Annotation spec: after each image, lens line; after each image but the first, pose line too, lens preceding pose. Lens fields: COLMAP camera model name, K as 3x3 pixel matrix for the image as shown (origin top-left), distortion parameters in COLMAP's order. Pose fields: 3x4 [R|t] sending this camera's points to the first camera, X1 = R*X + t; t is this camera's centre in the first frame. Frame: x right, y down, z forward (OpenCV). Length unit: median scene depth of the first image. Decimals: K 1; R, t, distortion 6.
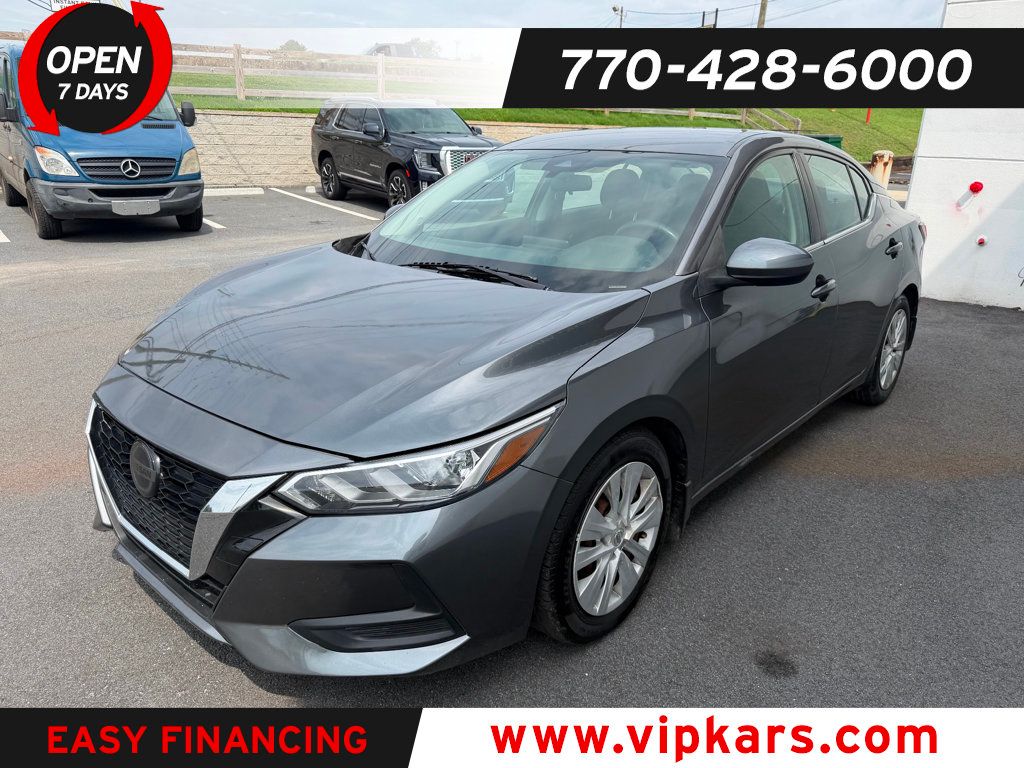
lens RADIAL K [[742.6, 0, 507.4], [0, 742.6, 378.9], [0, 0, 1]] dist [0.010531, -0.016351]
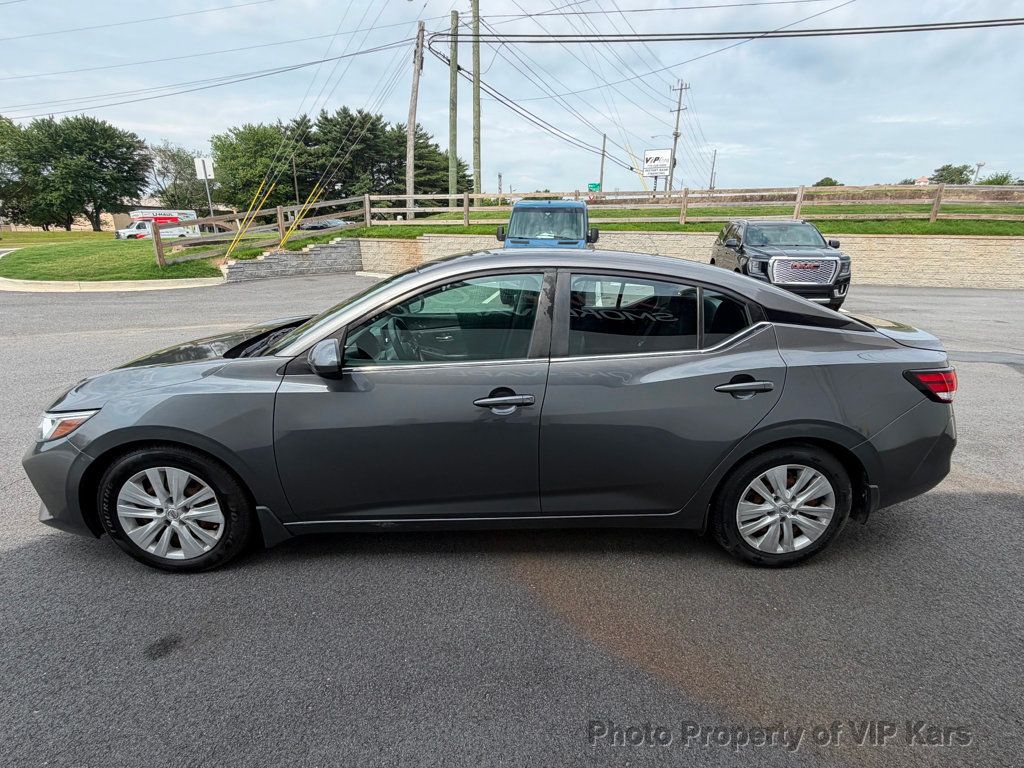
lens RADIAL K [[489.5, 0, 521.4], [0, 489.5, 383.8], [0, 0, 1]] dist [-0.004006, -0.000530]
pose [[0.681699, 0.196970, -0.704620, 0.246327], [-0.226237, 0.972629, 0.053012, -0.049974], [0.695775, 0.123273, 0.707602, 0.142945]]
